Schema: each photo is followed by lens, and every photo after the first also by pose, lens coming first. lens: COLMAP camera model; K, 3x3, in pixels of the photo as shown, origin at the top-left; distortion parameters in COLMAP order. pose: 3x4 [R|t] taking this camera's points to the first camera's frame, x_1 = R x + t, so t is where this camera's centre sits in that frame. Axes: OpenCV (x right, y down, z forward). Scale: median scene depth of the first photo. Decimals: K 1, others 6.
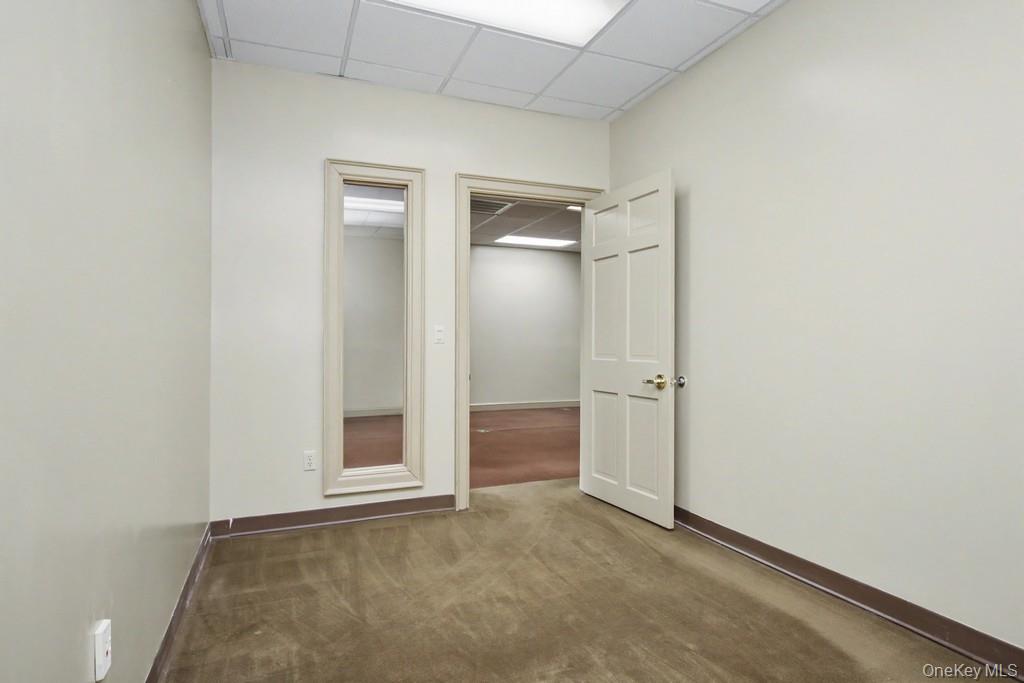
lens RADIAL K [[564.7, 0, 518.4], [0, 564.7, 337.7], [0, 0, 1]] dist [-0.015513, 0.000483]
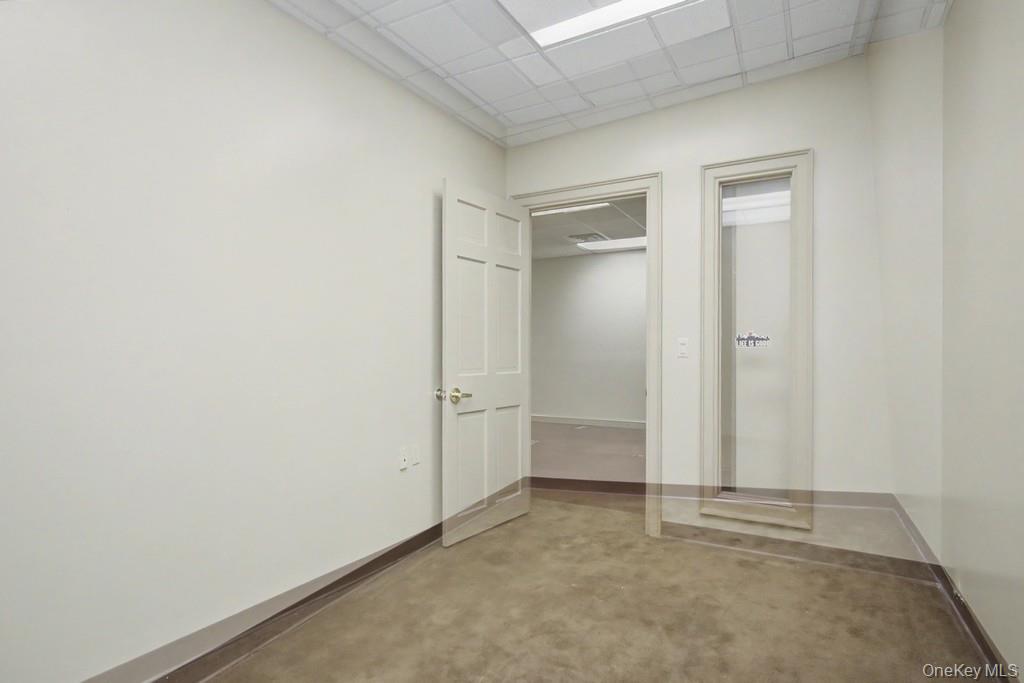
lens RADIAL K [[627.0, 0, 514.9], [0, 627.0, 347.2], [0, 0, 1]] dist [-0.051666, 0.001787]
pose [[0.546017, -0.003399, -0.837767, 0.560186], [-0.003626, 0.999973, -0.006421, 0.002038], [0.837766, 0.006543, 0.545990, 0.223513]]
